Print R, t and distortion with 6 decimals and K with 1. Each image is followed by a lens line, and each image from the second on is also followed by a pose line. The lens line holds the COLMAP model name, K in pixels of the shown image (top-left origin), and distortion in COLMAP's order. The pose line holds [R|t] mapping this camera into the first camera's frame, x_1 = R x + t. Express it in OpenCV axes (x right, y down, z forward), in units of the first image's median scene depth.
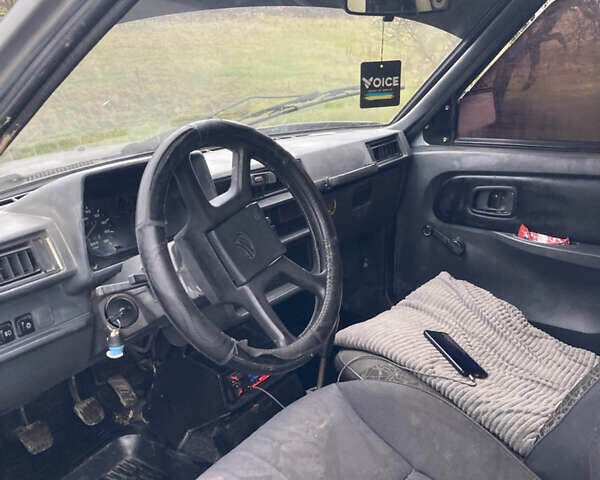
lens RADIAL K [[667.0, 0, 299.2], [0, 667.0, 243.6], [0, 0, 1]] dist [0.026216, 0.000000]
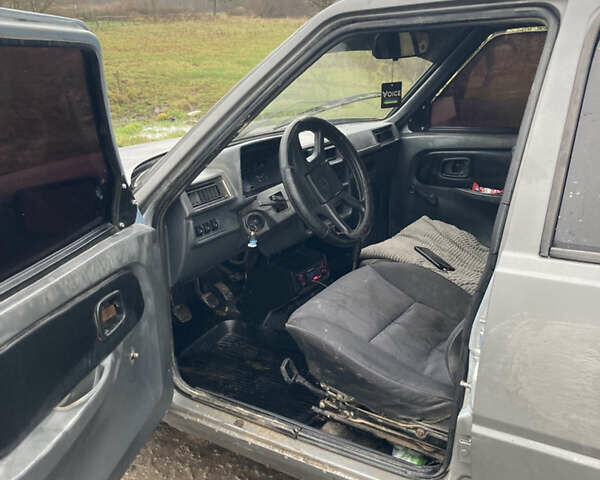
lens RADIAL K [[667.0, 0, 299.7], [0, 667.0, 237.4], [0, 0, 1]] dist [0.026216, 0.000000]
pose [[0.998481, -0.024083, 0.049560, -0.163792], [0.024444, 0.999679, -0.006699, 0.110282], [-0.049383, 0.007901, 0.998749, -0.571884]]
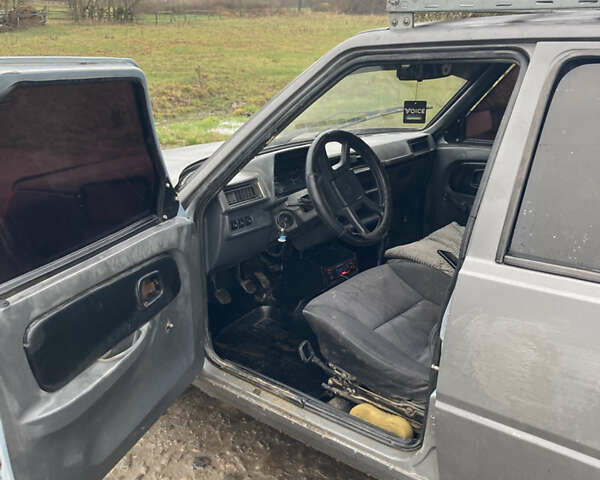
lens RADIAL K [[667.0, 0, 300.2], [0, 667.0, 235.6], [0, 0, 1]] dist [0.026216, 0.000000]
pose [[0.997802, 0.031348, -0.058383, -0.068082], [-0.031587, 0.999496, -0.003177, 0.108242], [0.058254, 0.005014, 0.998289, -0.742177]]
